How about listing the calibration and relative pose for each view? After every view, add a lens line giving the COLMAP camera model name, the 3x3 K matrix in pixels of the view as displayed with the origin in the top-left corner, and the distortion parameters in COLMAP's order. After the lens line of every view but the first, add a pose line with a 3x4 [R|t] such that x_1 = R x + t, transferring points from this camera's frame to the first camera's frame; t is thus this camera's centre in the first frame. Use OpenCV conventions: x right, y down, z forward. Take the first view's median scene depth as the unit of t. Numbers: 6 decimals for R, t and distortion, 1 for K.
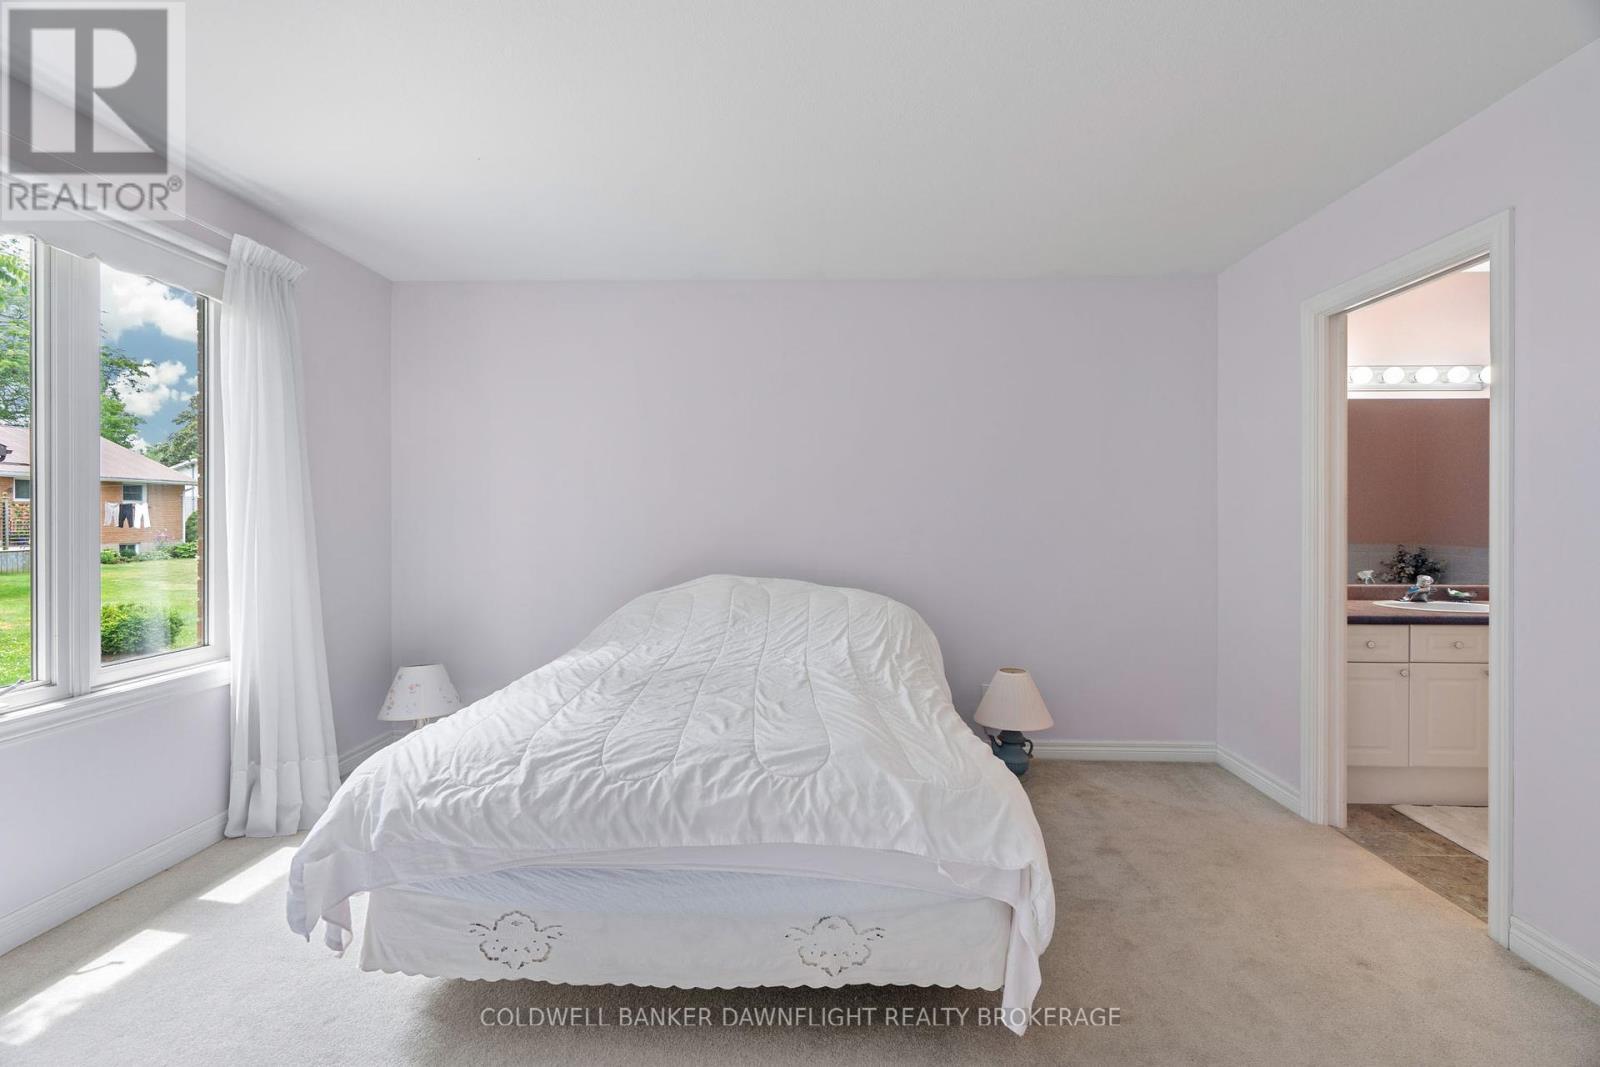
lens RADIAL K [[728.3, 0, 798.5], [0, 728.3, 522.9], [0, 0, 1]] dist [-0.014280, 0.005843]
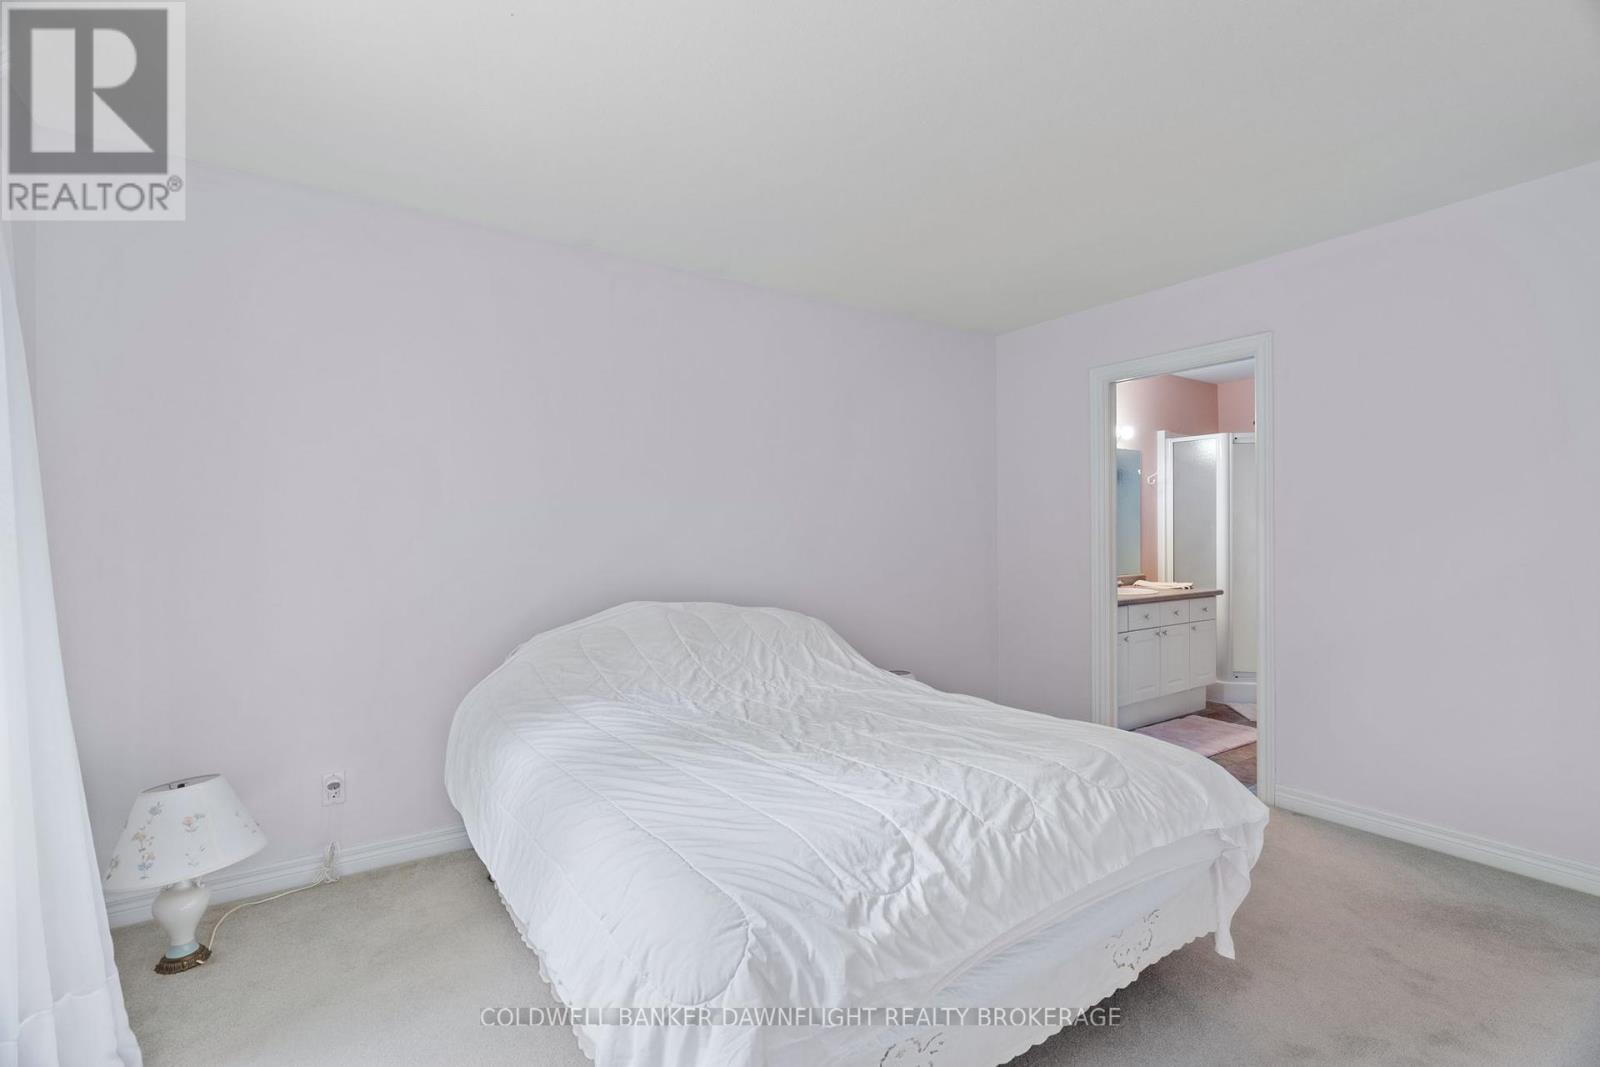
lens RADIAL K [[707.5, 0, 800.0], [0, 707.5, 533.5], [0, 0, 1]] dist [-0.002307, -0.000022]
pose [[0.811557, -0.009805, 0.584191, -0.921594], [0.012869, 0.999917, -0.001095, -0.011948], [-0.584132, 0.008406, 0.811615, 0.437950]]
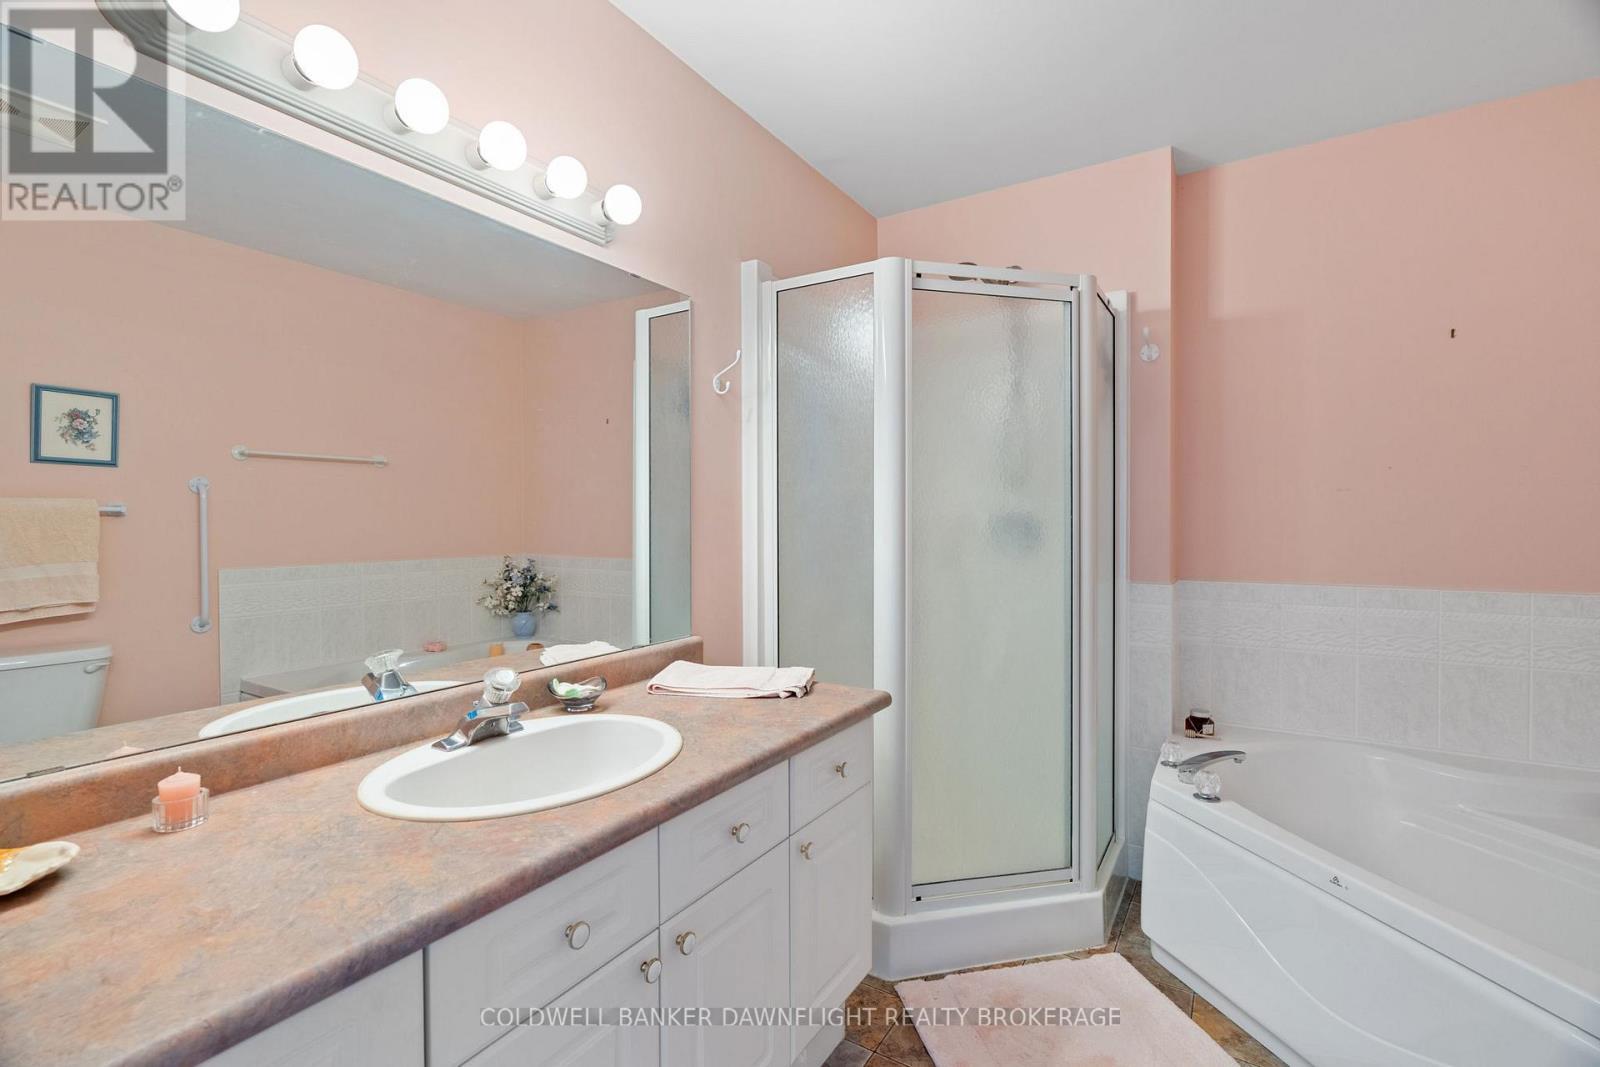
lens RADIAL K [[728.3, 0, 798.5], [0, 728.3, 522.9], [0, 0, 1]] dist [-0.014280, 0.005843]
pose [[0.499410, -0.003234, 0.866360, 1.266660], [0.007856, 0.999969, -0.000796, -0.000637], [-0.866330, 0.007204, 0.499420, 1.394370]]
